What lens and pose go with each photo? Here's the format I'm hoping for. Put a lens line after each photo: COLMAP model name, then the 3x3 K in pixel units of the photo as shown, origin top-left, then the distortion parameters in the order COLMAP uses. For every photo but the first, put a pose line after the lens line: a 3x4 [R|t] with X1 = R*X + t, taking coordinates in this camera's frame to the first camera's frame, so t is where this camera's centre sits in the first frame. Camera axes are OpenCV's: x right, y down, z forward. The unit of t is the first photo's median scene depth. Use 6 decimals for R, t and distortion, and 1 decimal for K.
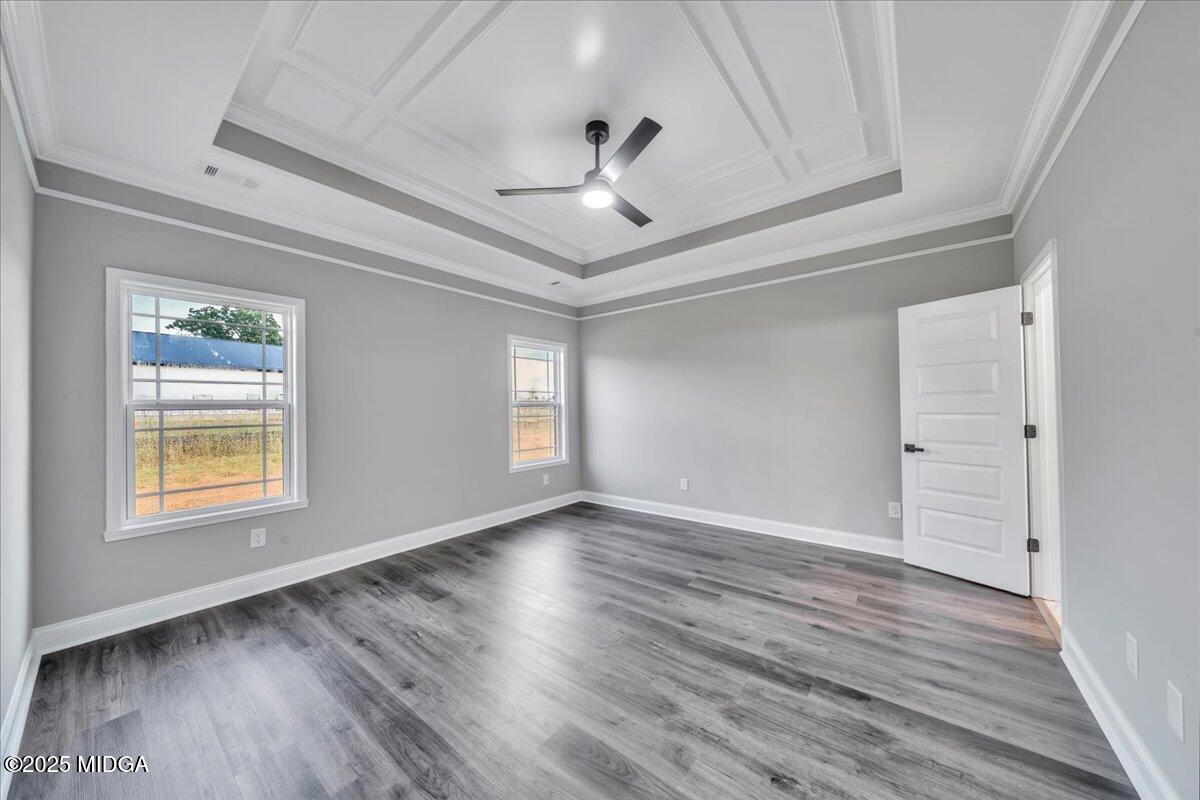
lens RADIAL K [[405.6, 0, 594.6], [0, 405.6, 404.0], [0, 0, 1]] dist [-0.000743, -0.000052]
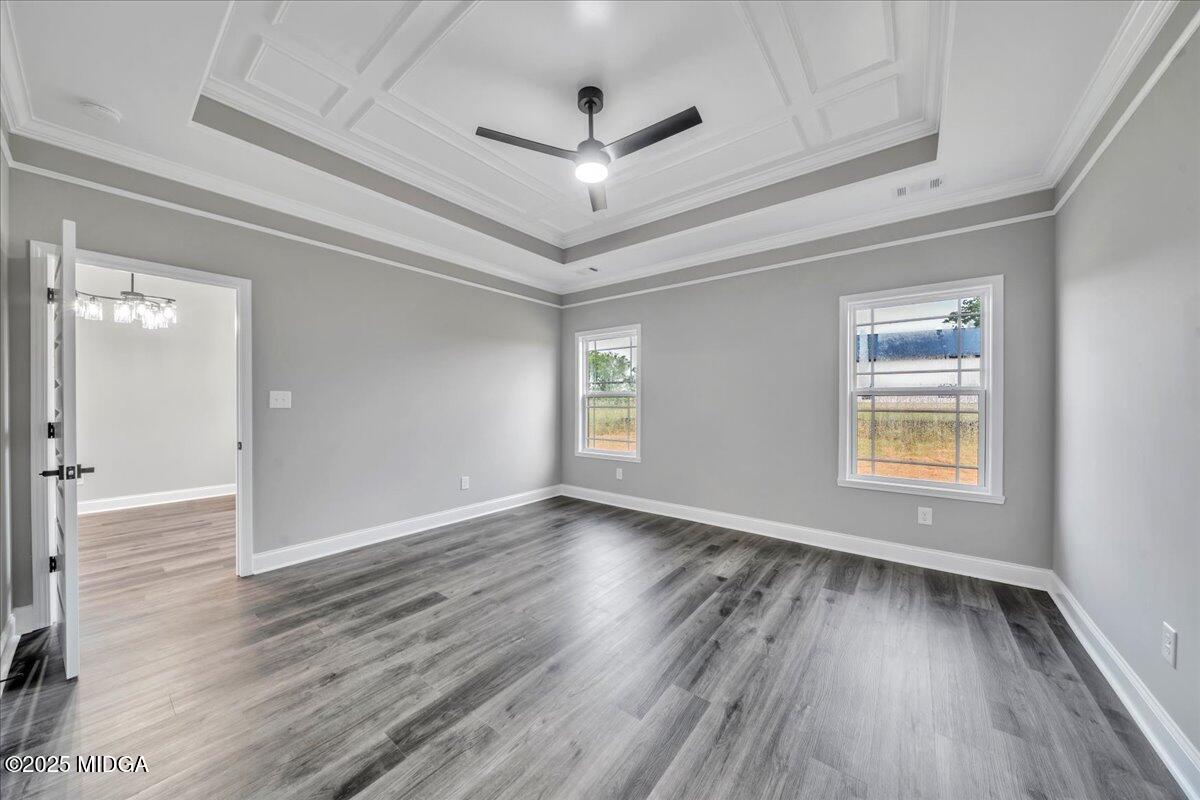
lens RADIAL K [[405.6, 0, 594.6], [0, 405.6, 404.0], [0, 0, 1]] dist [-0.000743, -0.000052]
pose [[0.005443, 0.021172, -0.999761, 0.935694], [0.008692, 0.999737, 0.021218, 0.004609], [0.999947, -0.008805, 0.005257, 0.985358]]
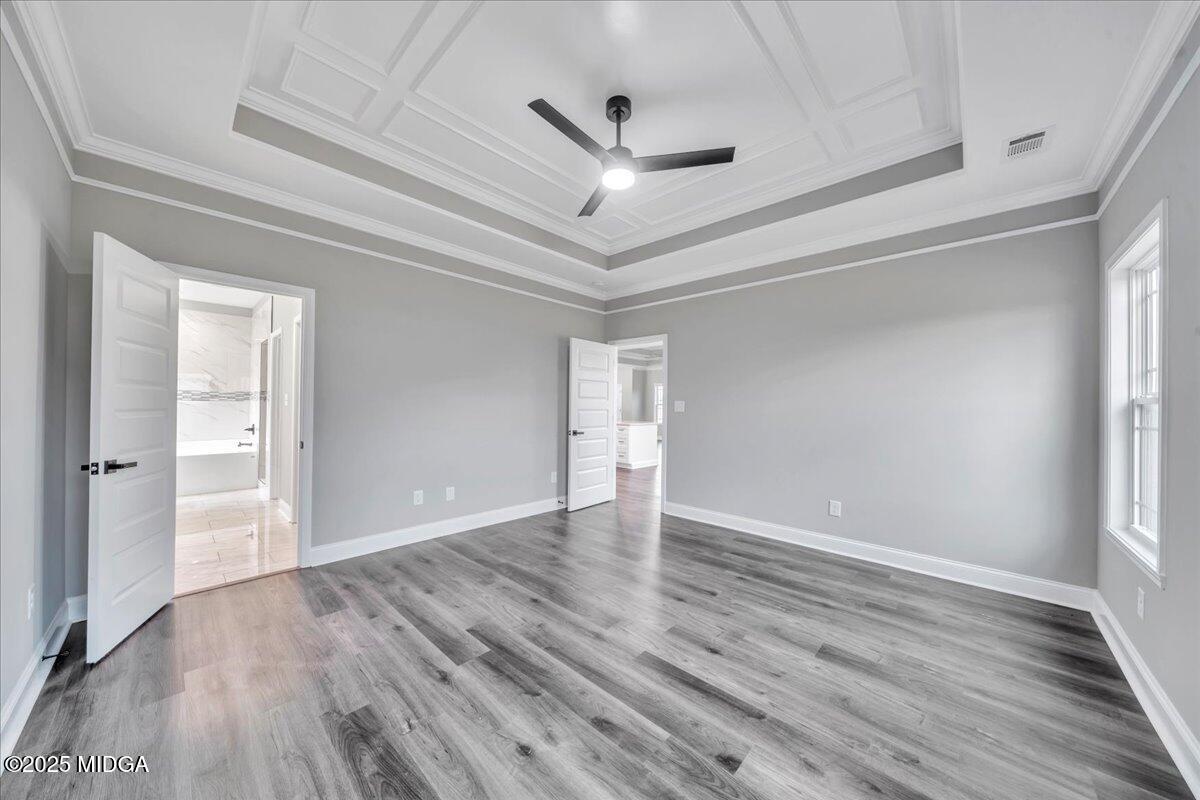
lens RADIAL K [[405.6, 0, 594.6], [0, 405.6, 404.0], [0, 0, 1]] dist [-0.000743, -0.000052]
pose [[-0.996684, -0.000905, 0.081363, -0.012525], [-0.002203, 0.999872, -0.015857, 0.027080], [-0.081338, -0.015983, -0.996558, 1.901654]]
